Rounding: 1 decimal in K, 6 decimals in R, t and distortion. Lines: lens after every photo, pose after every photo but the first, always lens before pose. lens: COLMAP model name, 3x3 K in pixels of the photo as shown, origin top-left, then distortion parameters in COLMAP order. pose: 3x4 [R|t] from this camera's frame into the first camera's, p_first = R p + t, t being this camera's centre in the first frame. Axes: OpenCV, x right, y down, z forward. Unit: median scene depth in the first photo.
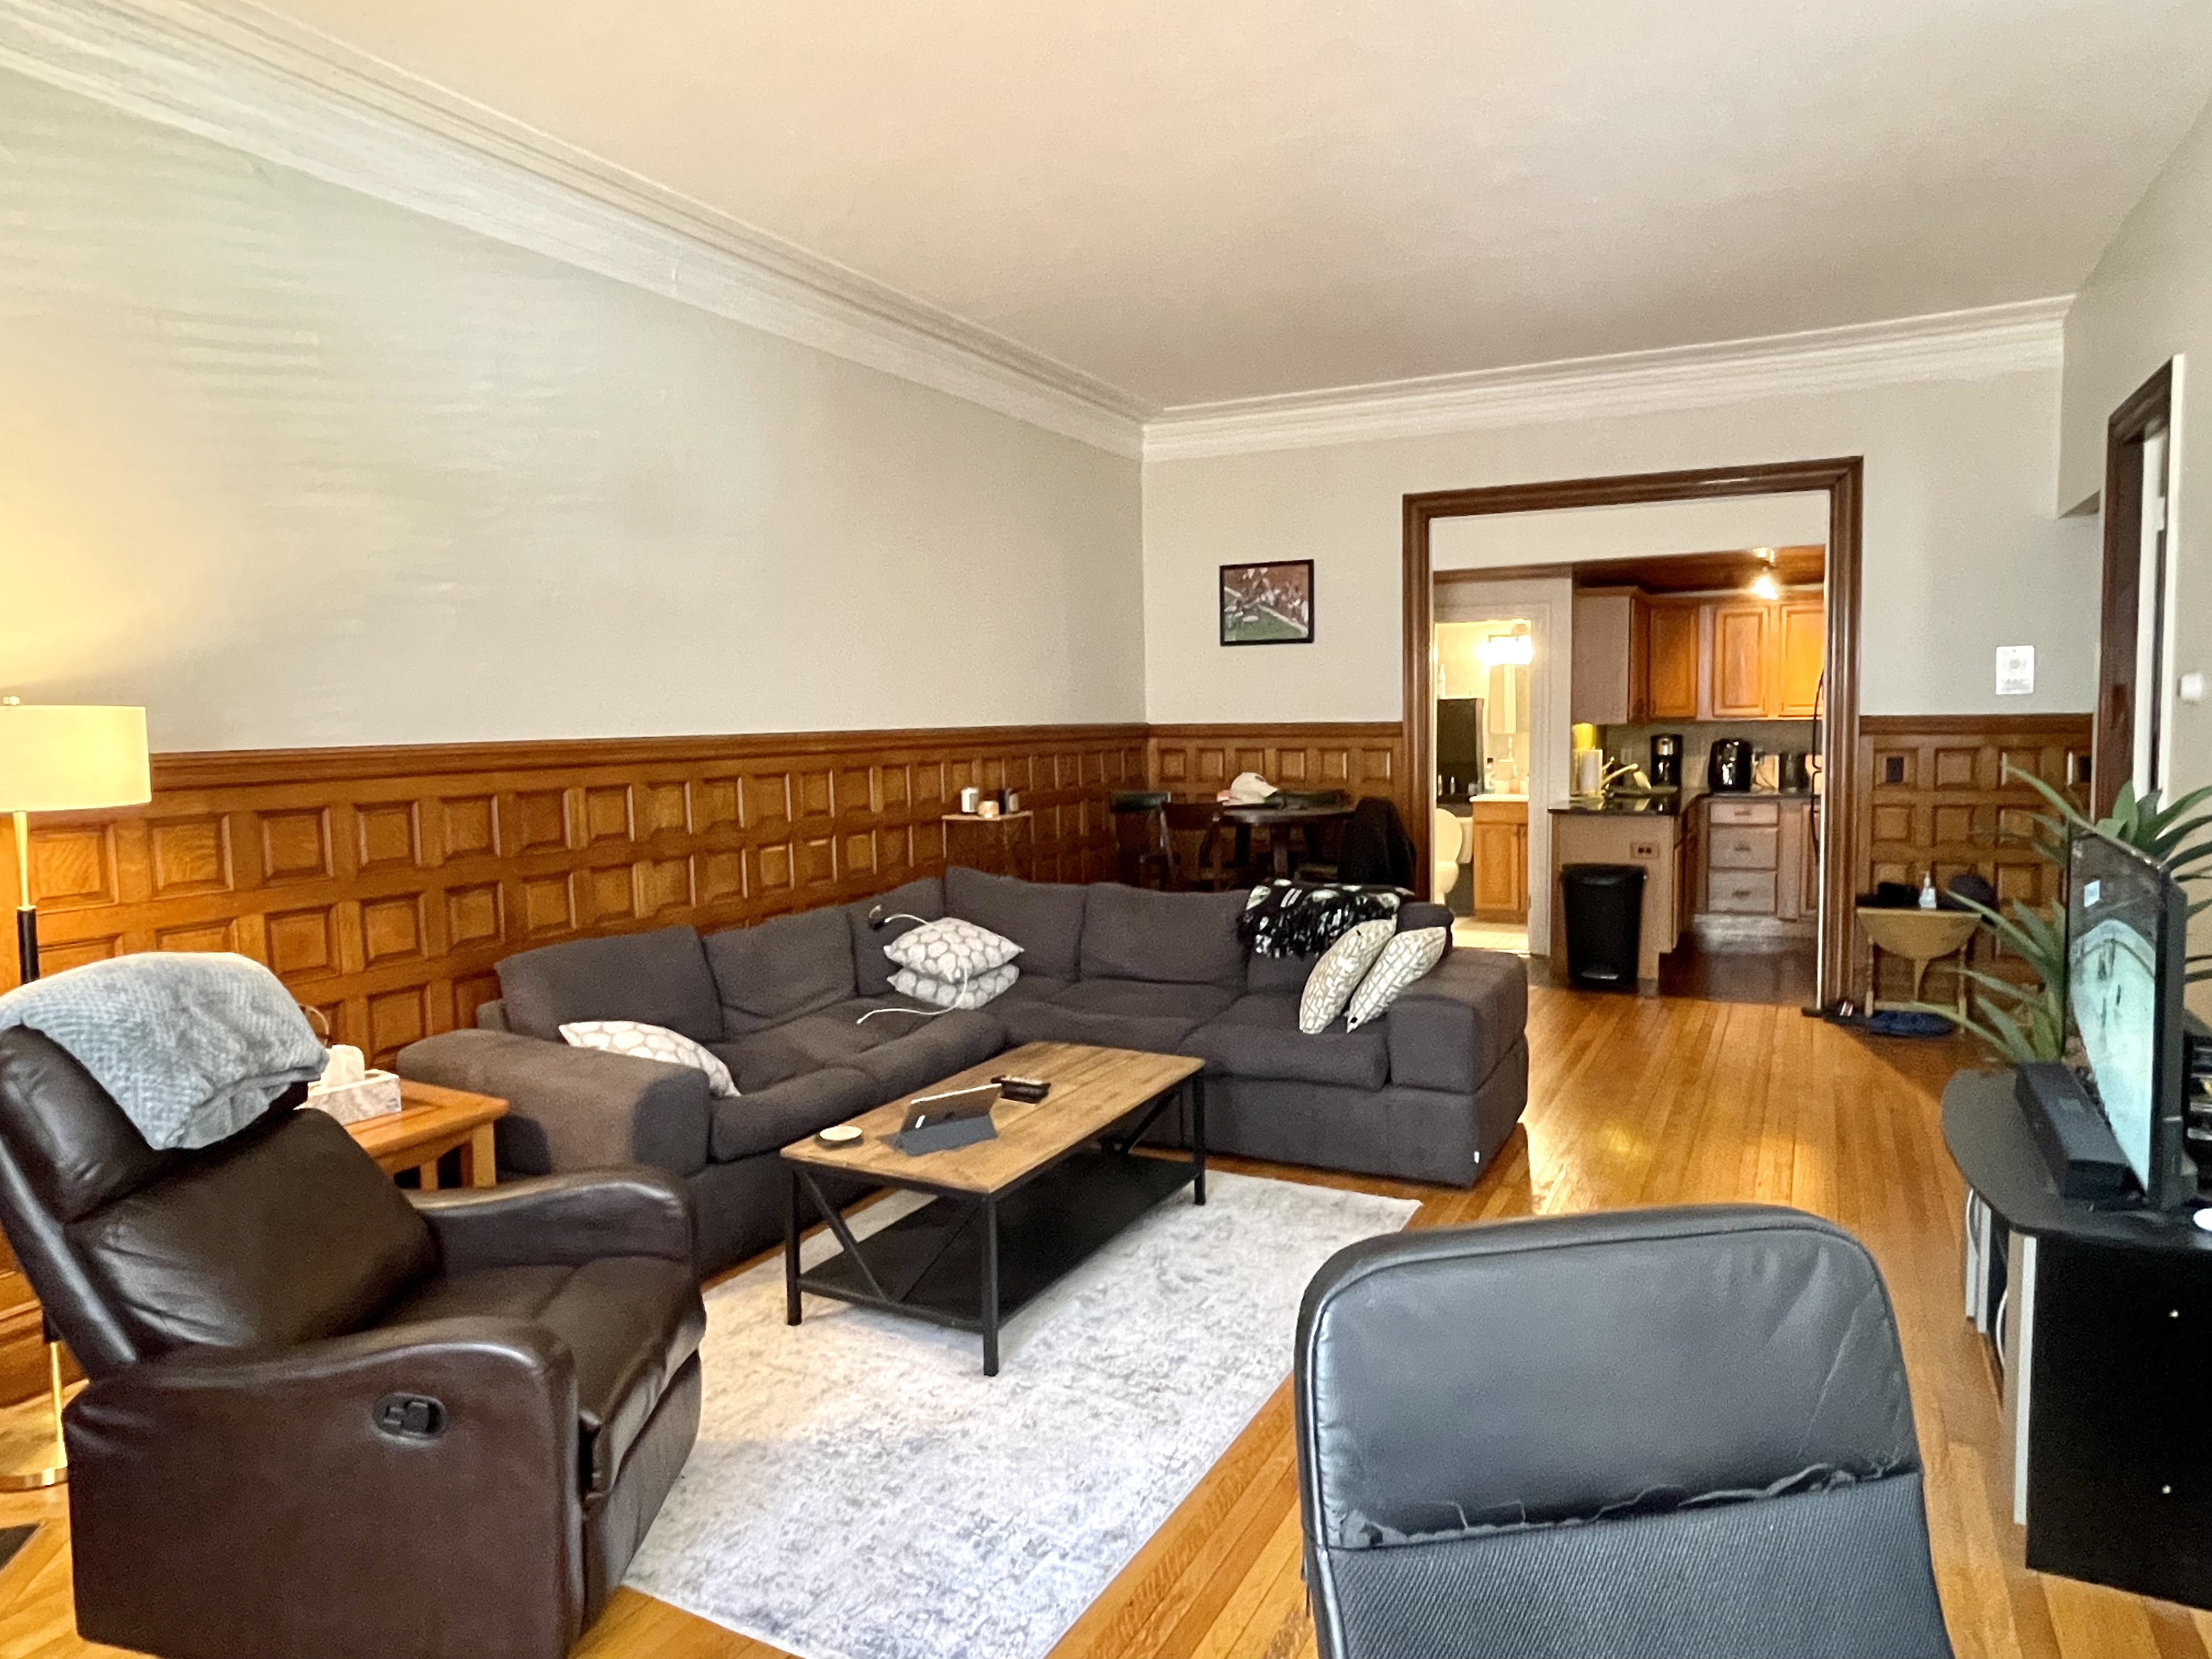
lens RADIAL K [[1352.9, 0, 1106.0], [0, 1352.9, 829.5], [0, 0, 1]] dist [0.002854, -0.022274]
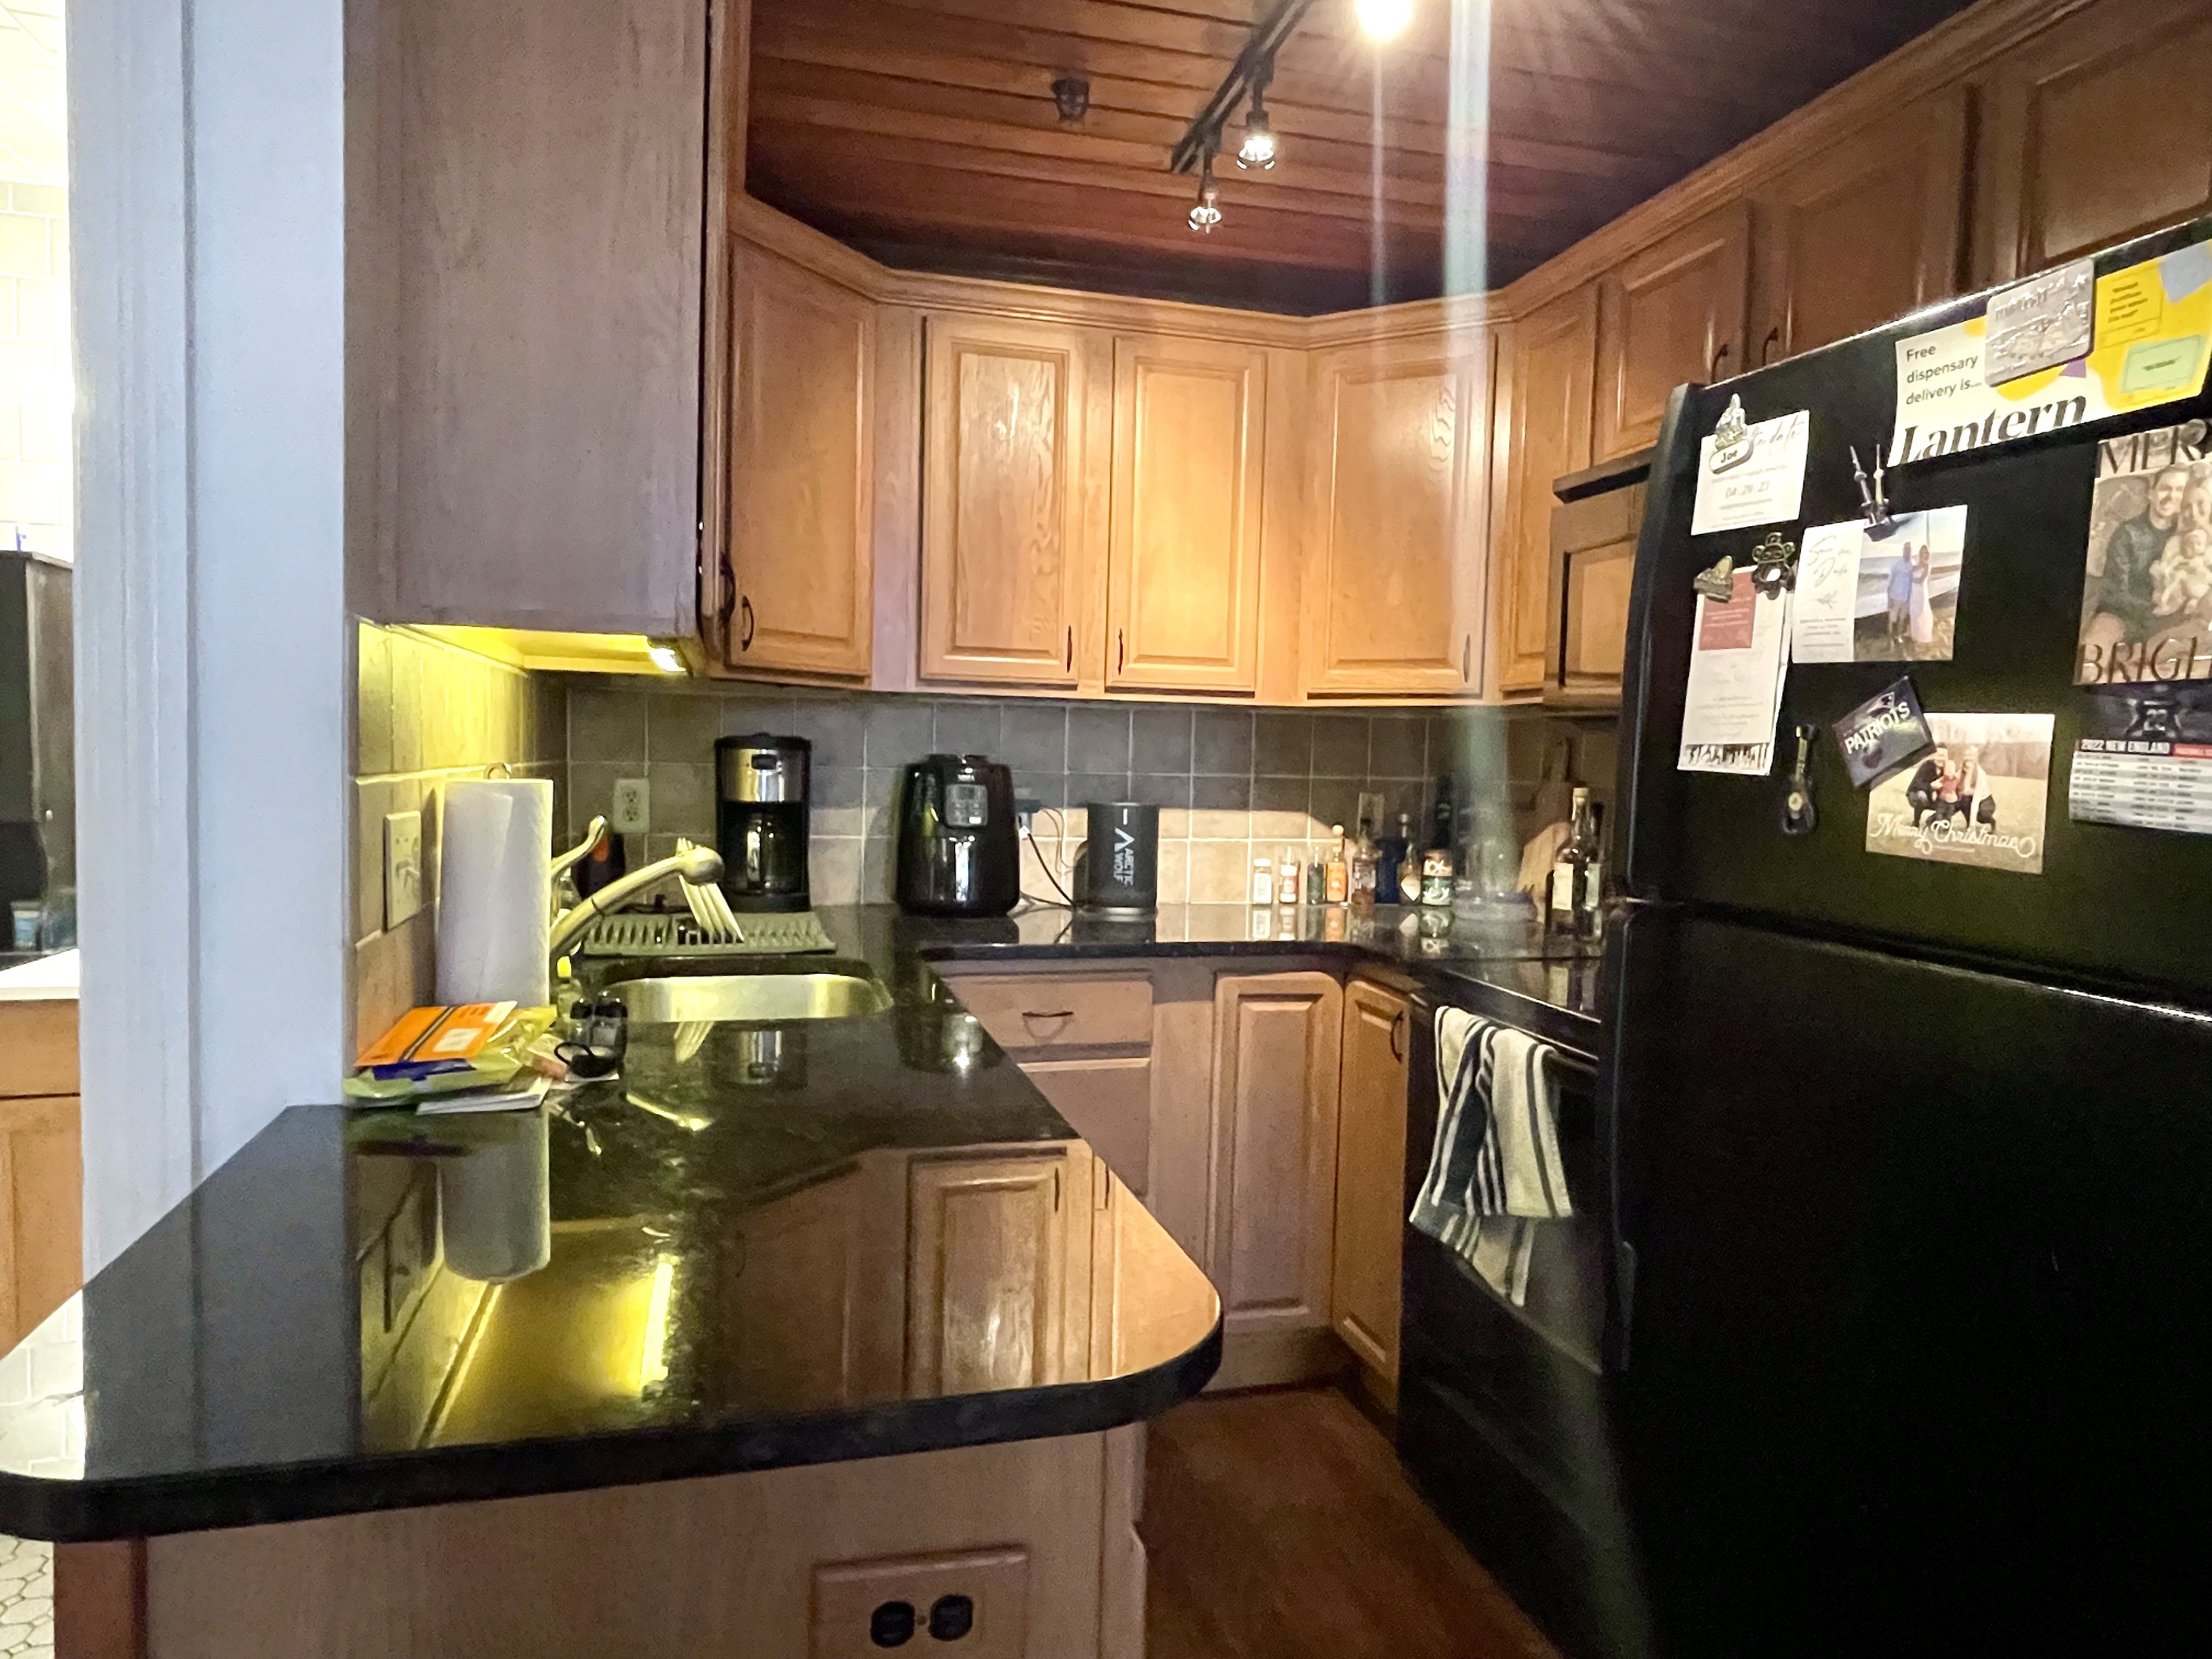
lens RADIAL K [[1352.9, 0, 1106.0], [0, 1352.9, 829.5], [0, 0, 1]] dist [0.002854, -0.022274]
pose [[0.735753, -0.008667, 0.677195, 0.394702], [0.020154, 0.999755, -0.009102, -0.066569], [-0.676950, 0.020345, 0.735747, 1.079156]]
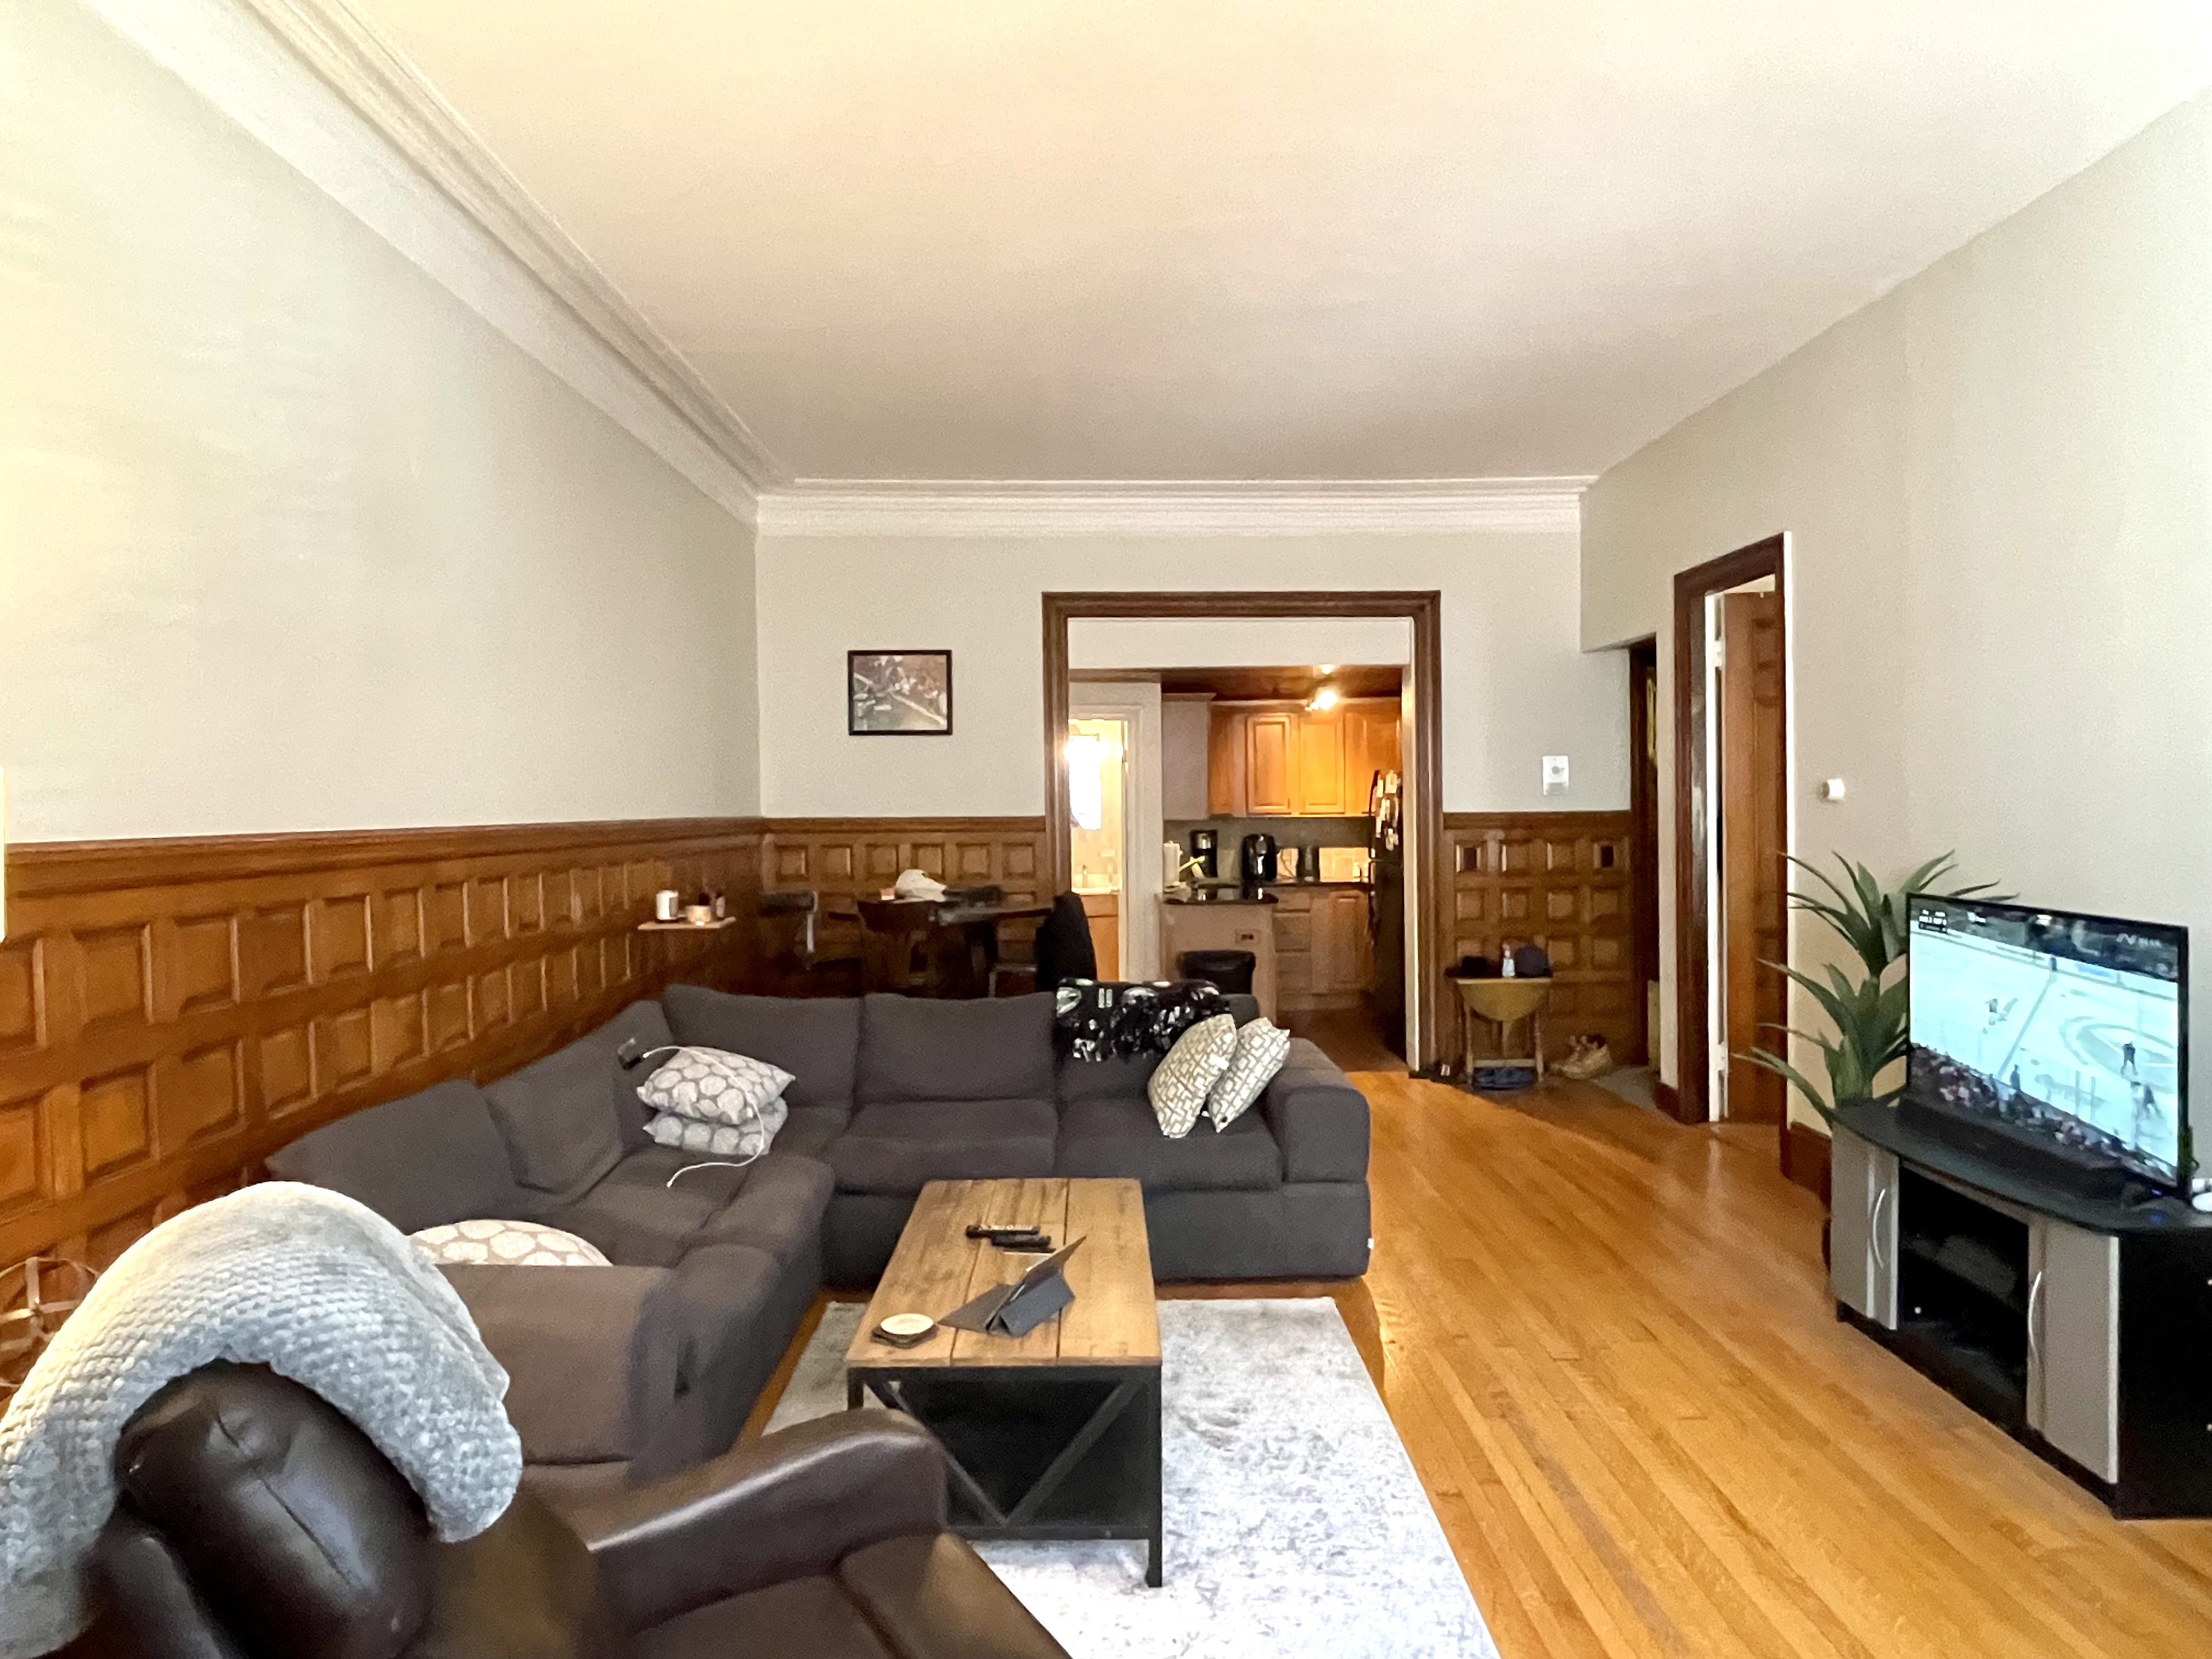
lens RADIAL K [[1352.9, 0, 1106.0], [0, 1352.9, 829.5], [0, 0, 1]] dist [0.002854, -0.022274]
pose [[0.883200, -0.000319, 0.468997, -0.245179], [0.034623, 0.997315, -0.064523, -0.004995], [-0.467717, 0.073225, 0.880840, 0.118859]]
